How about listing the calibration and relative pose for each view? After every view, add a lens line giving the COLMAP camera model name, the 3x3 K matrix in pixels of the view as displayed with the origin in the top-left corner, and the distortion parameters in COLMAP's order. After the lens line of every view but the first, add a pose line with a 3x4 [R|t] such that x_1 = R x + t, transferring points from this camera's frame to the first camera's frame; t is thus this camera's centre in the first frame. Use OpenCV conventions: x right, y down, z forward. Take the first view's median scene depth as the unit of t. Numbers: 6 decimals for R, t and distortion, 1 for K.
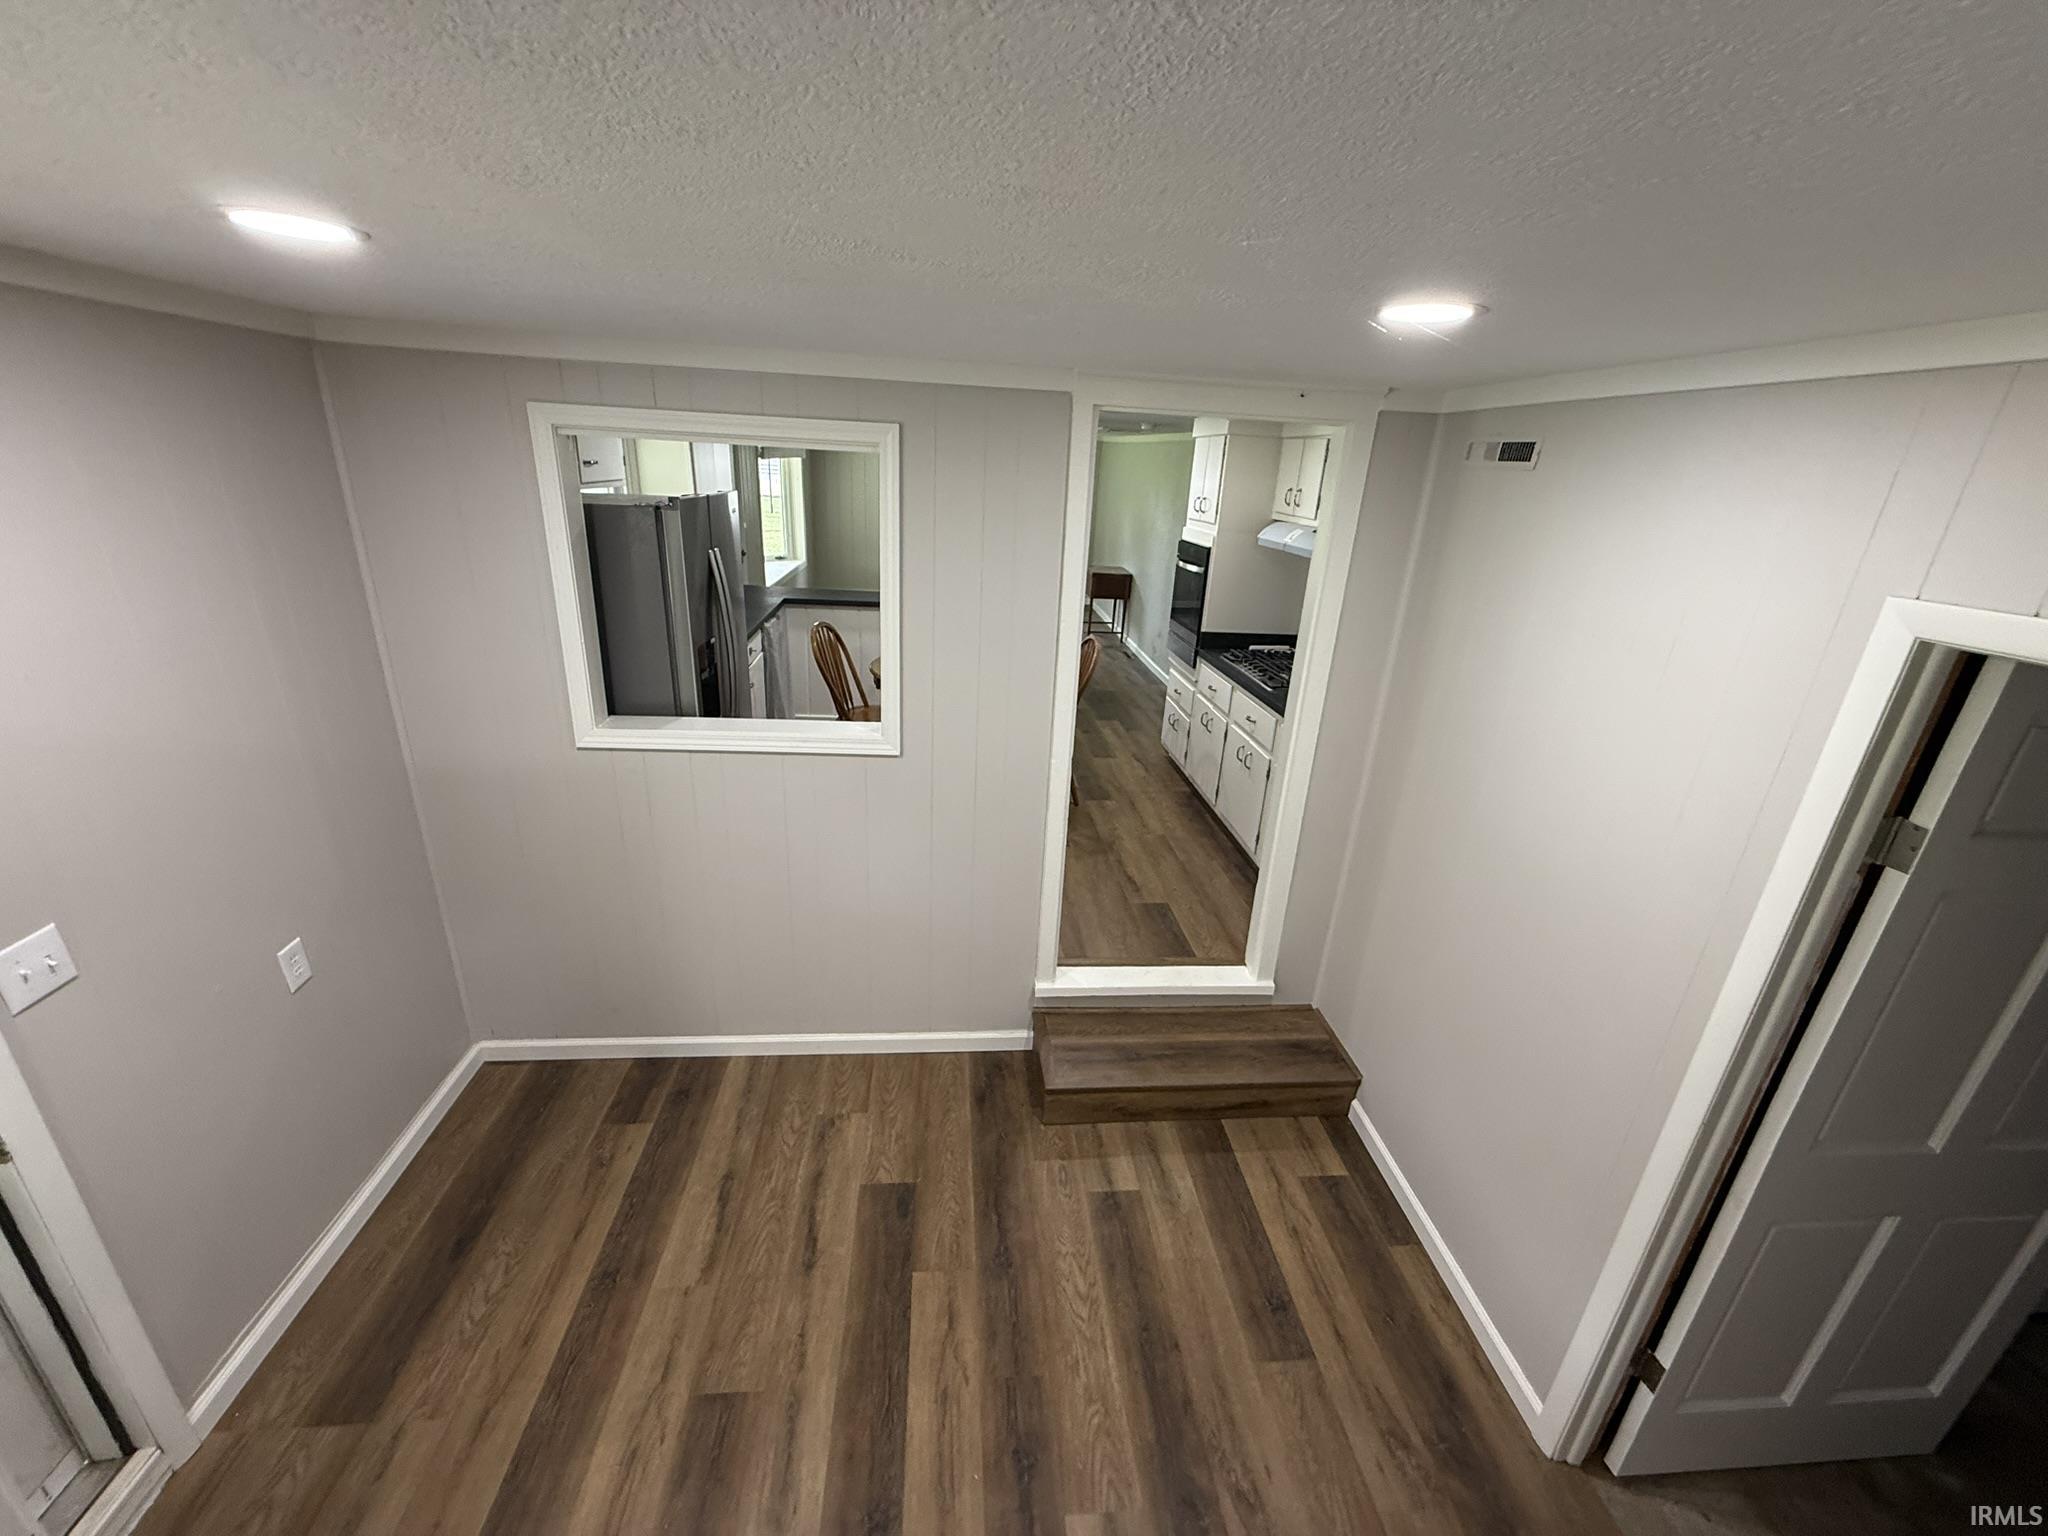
lens RADIAL K [[817.1, 0, 1020.1], [0, 817.1, 765.1], [0, 0, 1]] dist [-0.000361, -0.000195]
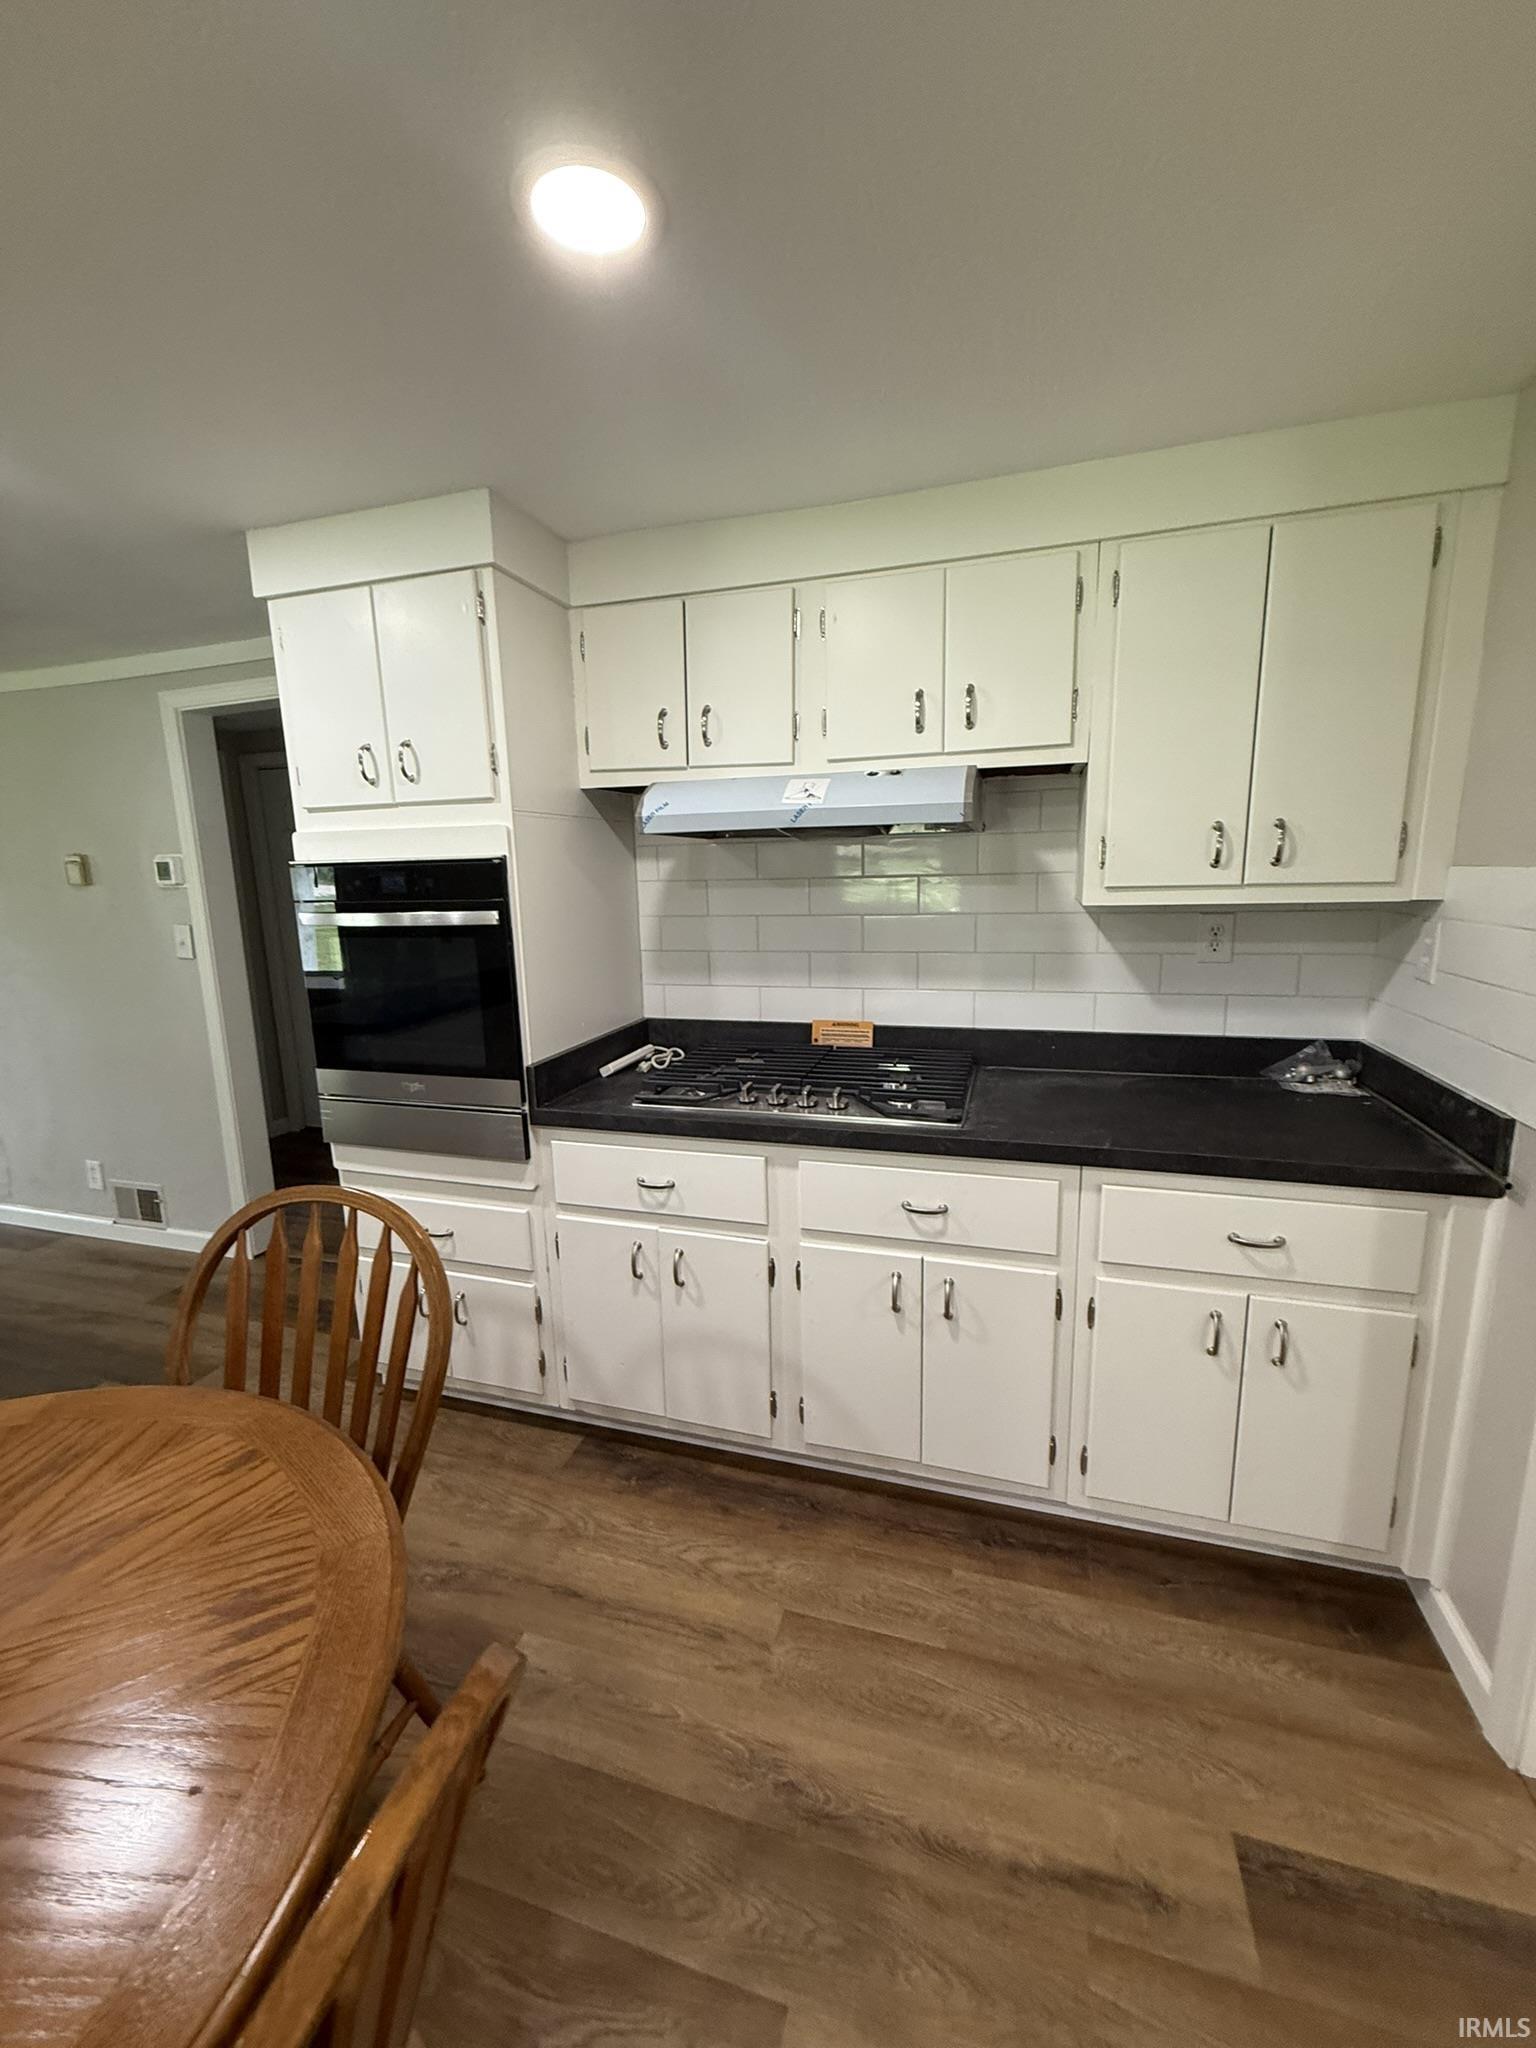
lens RADIAL K [[817.1, 0, 769.6], [0, 817.1, 1012.7], [0, 0, 1]] dist [-0.000361, -0.000195]
pose [[0.377933, -0.224311, 0.898249, -0.084340], [0.361201, 0.929047, 0.080028, -0.179222], [-0.852467, 0.294203, 0.432139, 0.730625]]
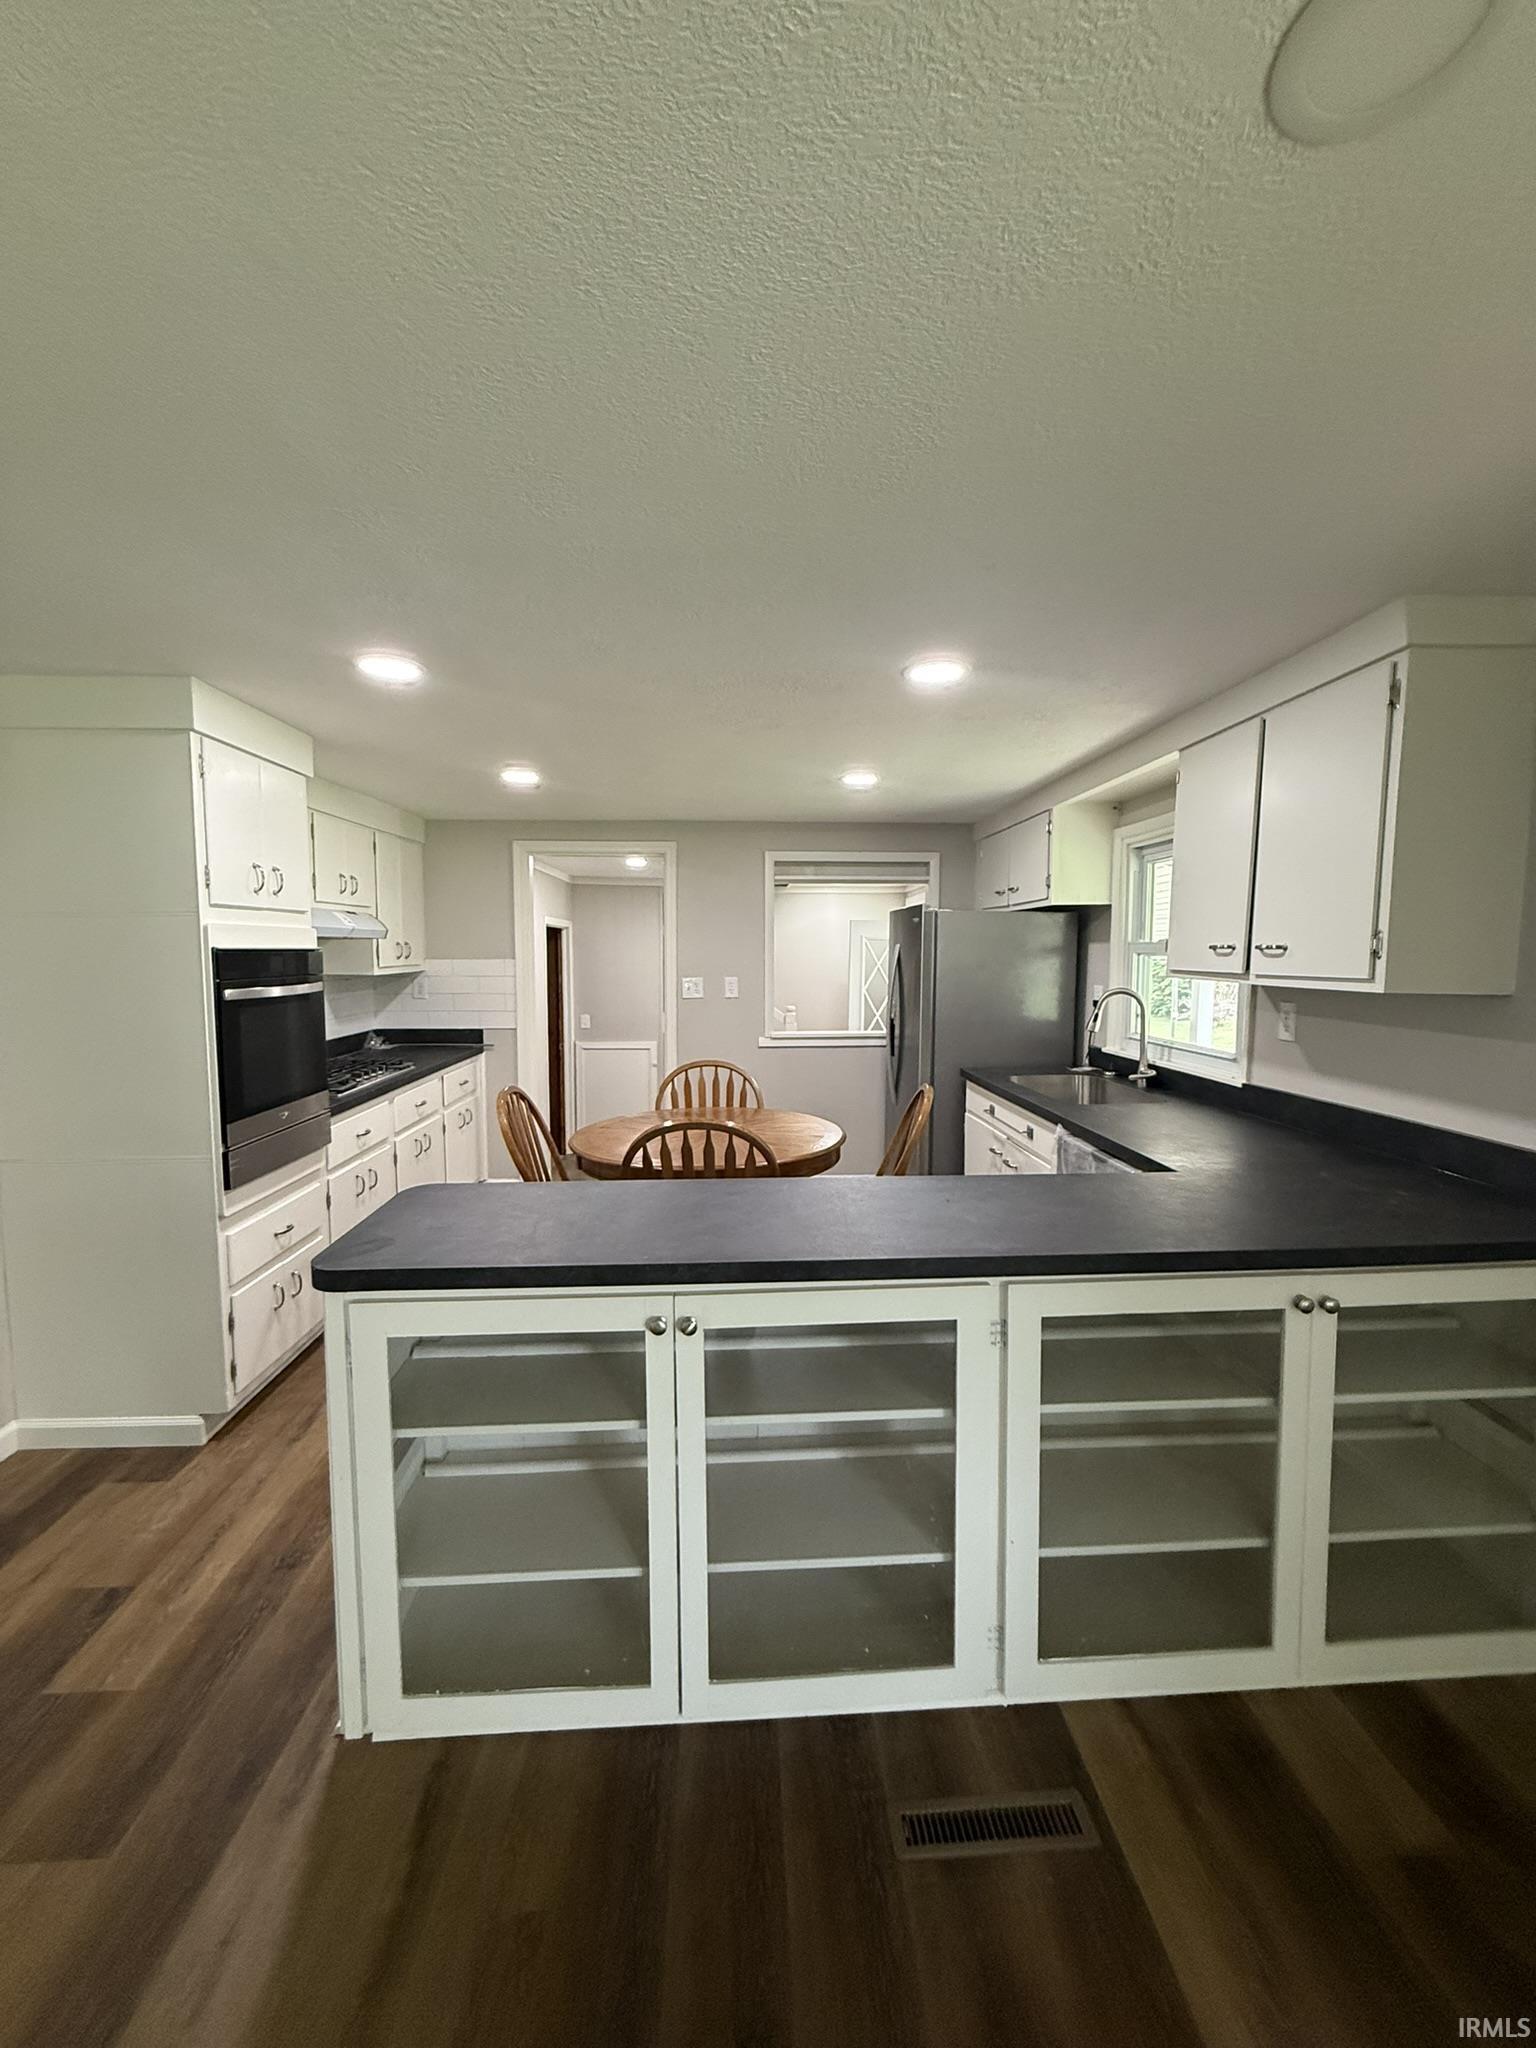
lens RADIAL K [[817.1, 0, 769.6], [0, 817.1, 1012.7], [0, 0, 1]] dist [-0.000361, -0.000195]
pose [[-0.997519, -0.051461, 0.048042, -0.143303], [-0.026532, 0.906888, 0.420536, -0.485382], [-0.065210, 0.418218, -0.906003, 1.536313]]
